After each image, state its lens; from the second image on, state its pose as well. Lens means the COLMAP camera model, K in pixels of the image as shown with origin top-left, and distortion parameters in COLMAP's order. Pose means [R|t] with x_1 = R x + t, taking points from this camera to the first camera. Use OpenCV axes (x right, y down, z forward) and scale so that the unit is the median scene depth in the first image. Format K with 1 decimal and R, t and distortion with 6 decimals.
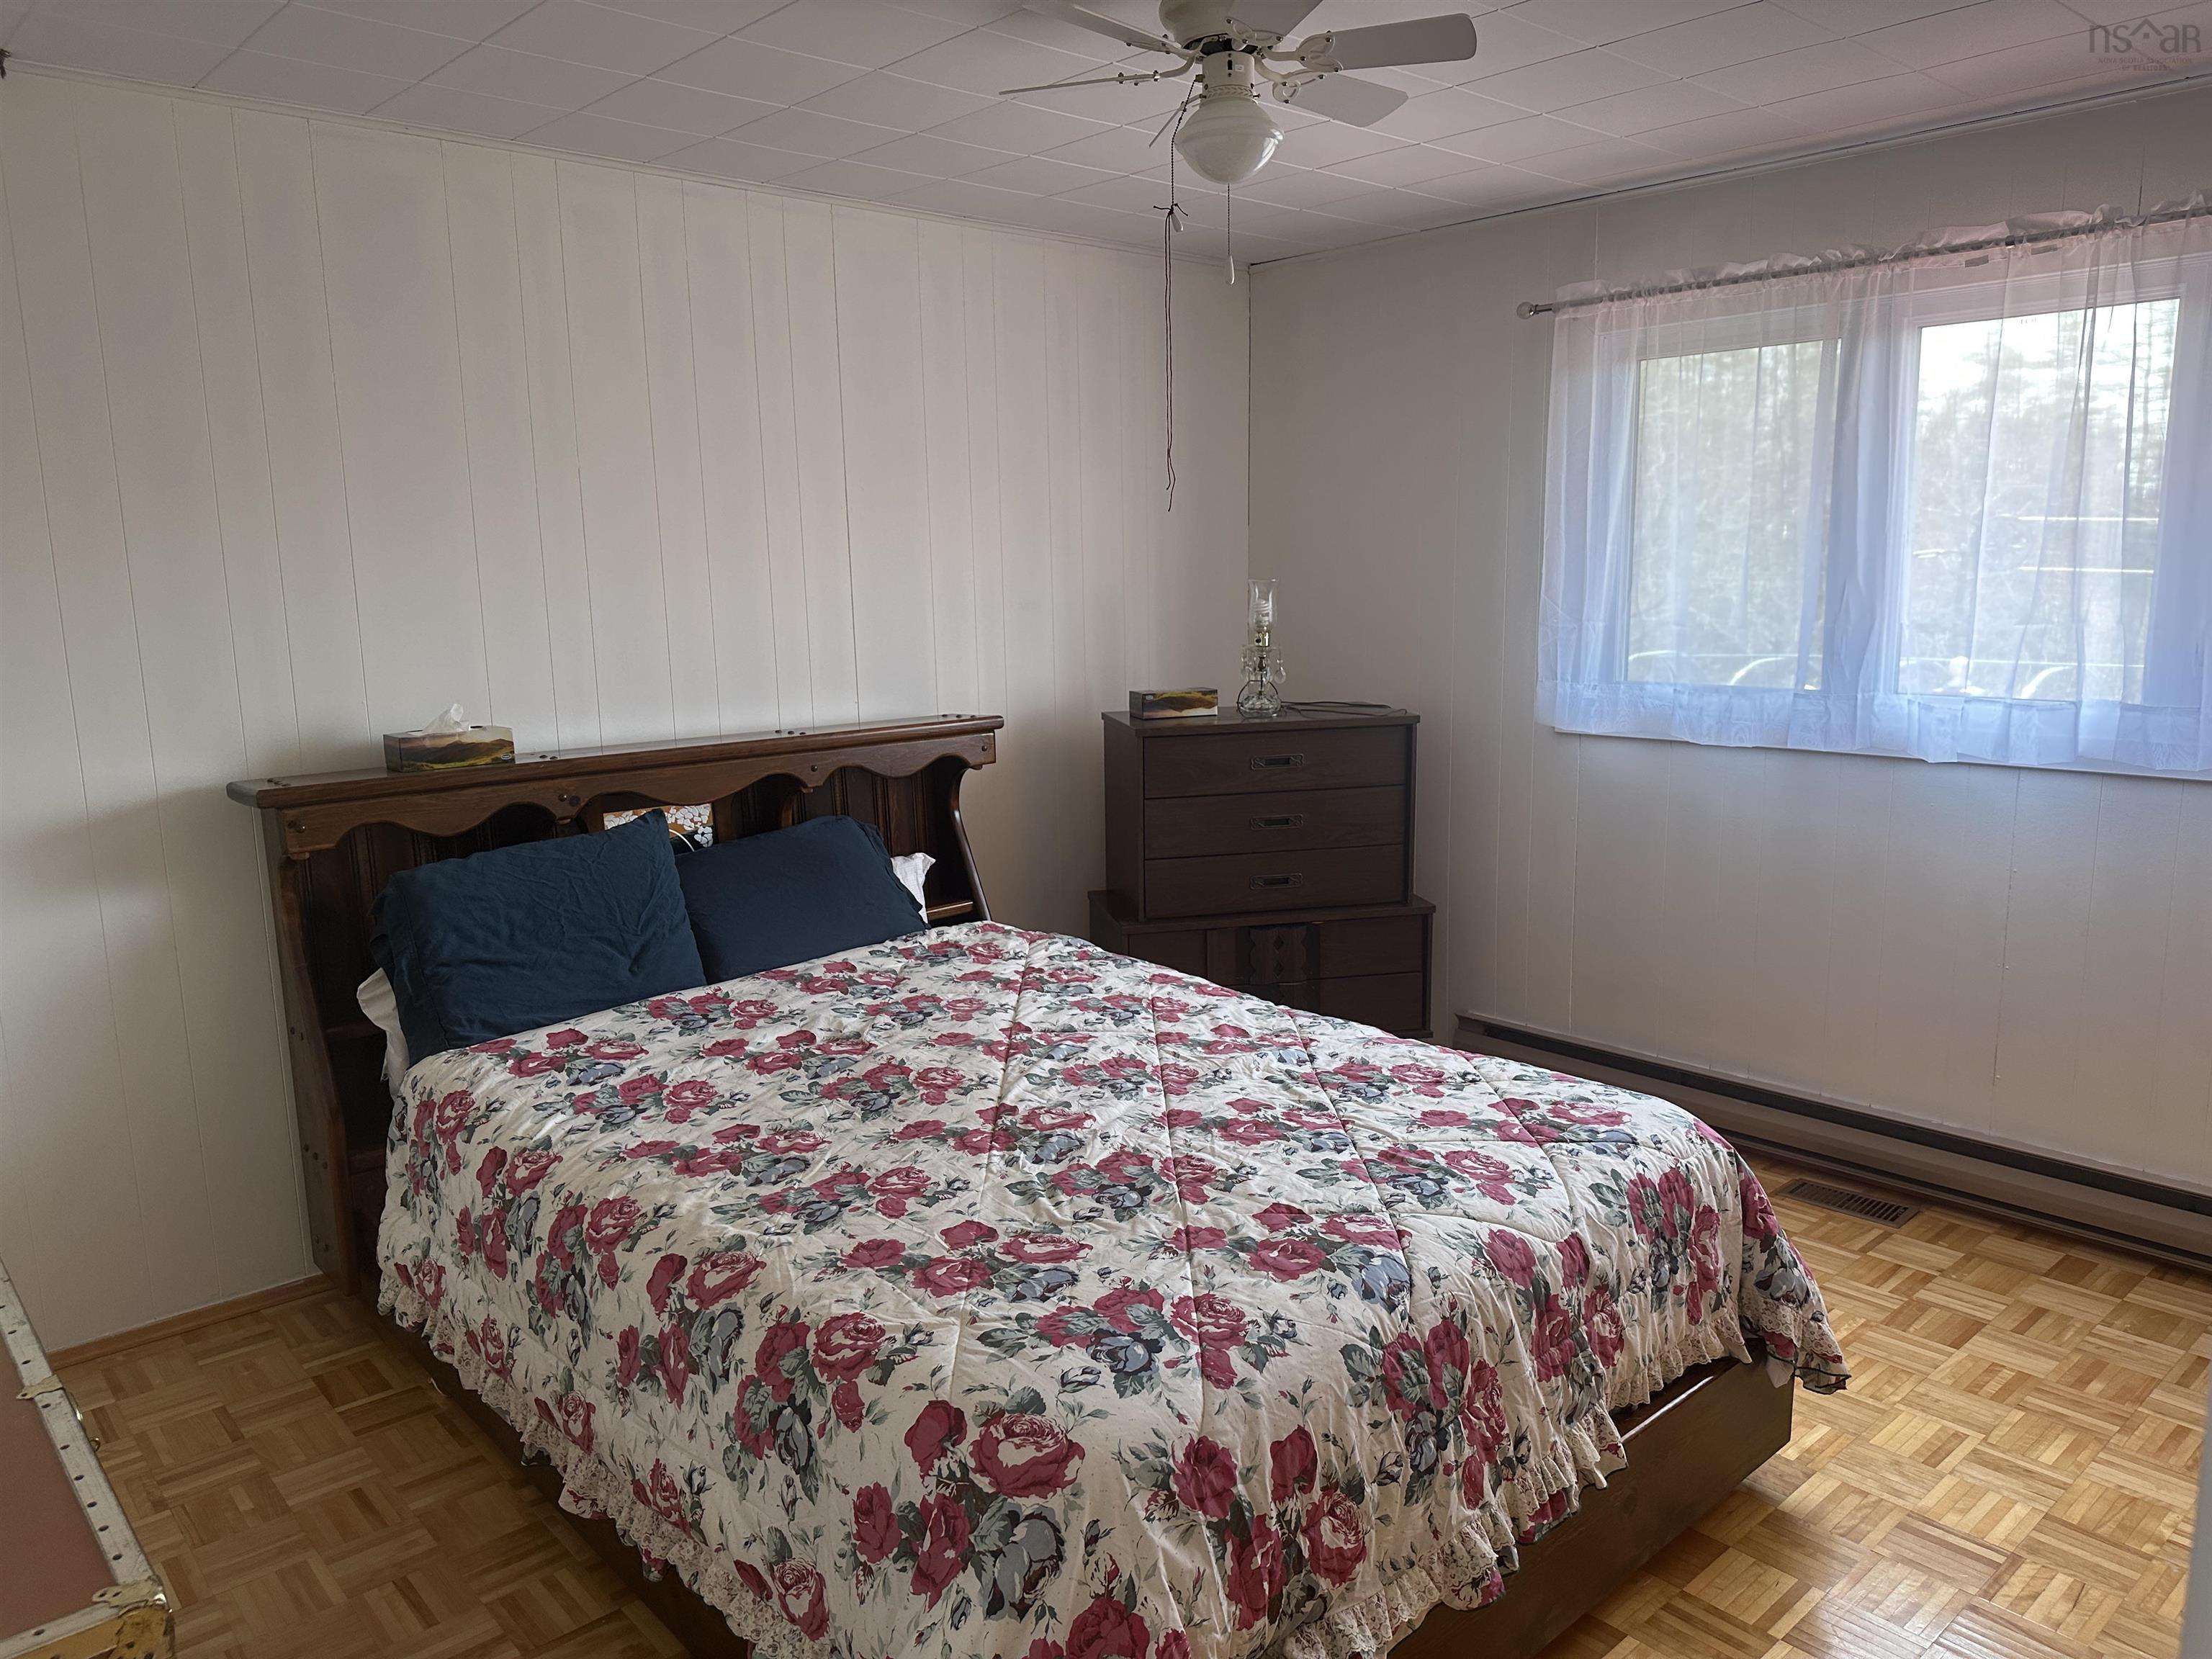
lens RADIAL K [[1552.4, 0, 1099.4], [0, 1552.4, 838.6], [0, 0, 1]] dist [0.039066, -0.035851]
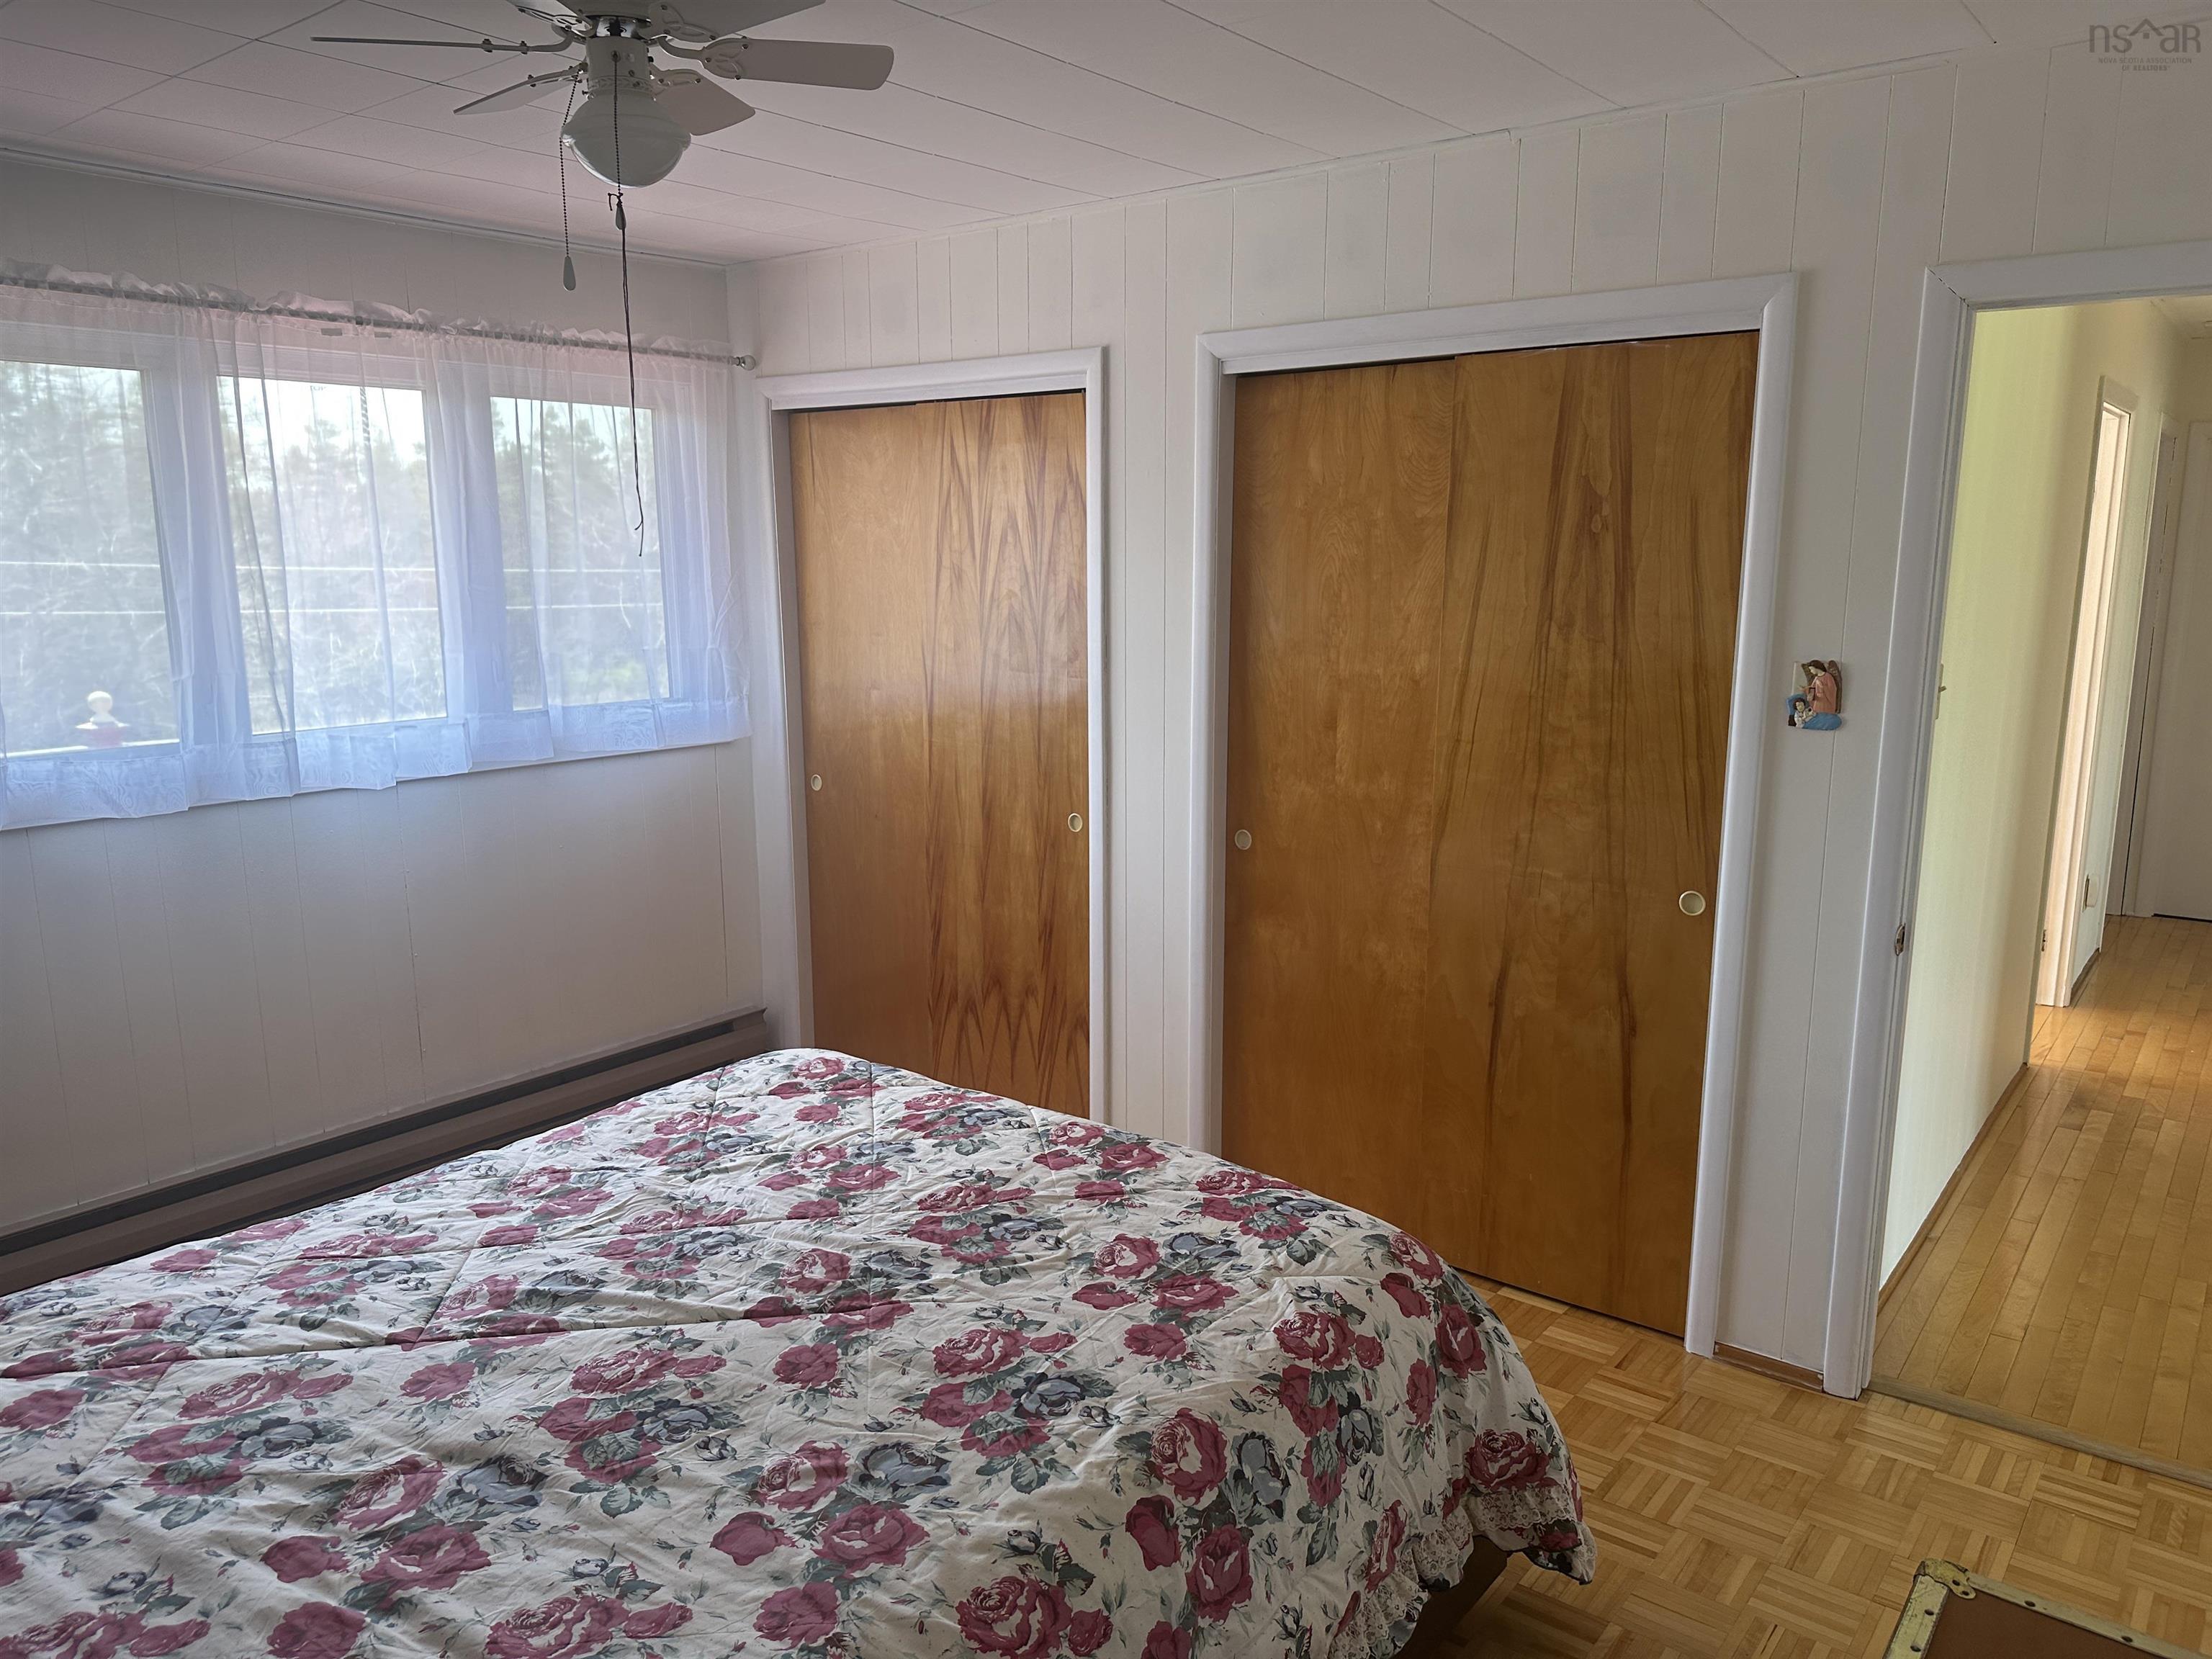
lens RADIAL K [[1552.4, 0, 1104.0], [0, 1552.4, 821.3], [0, 0, 1]] dist [0.039066, -0.035851]
pose [[-0.170311, -0.155803, 0.972995, -0.827577], [0.184211, 0.964980, 0.186764, -0.182001], [-0.968019, 0.211044, -0.135646, 0.888408]]
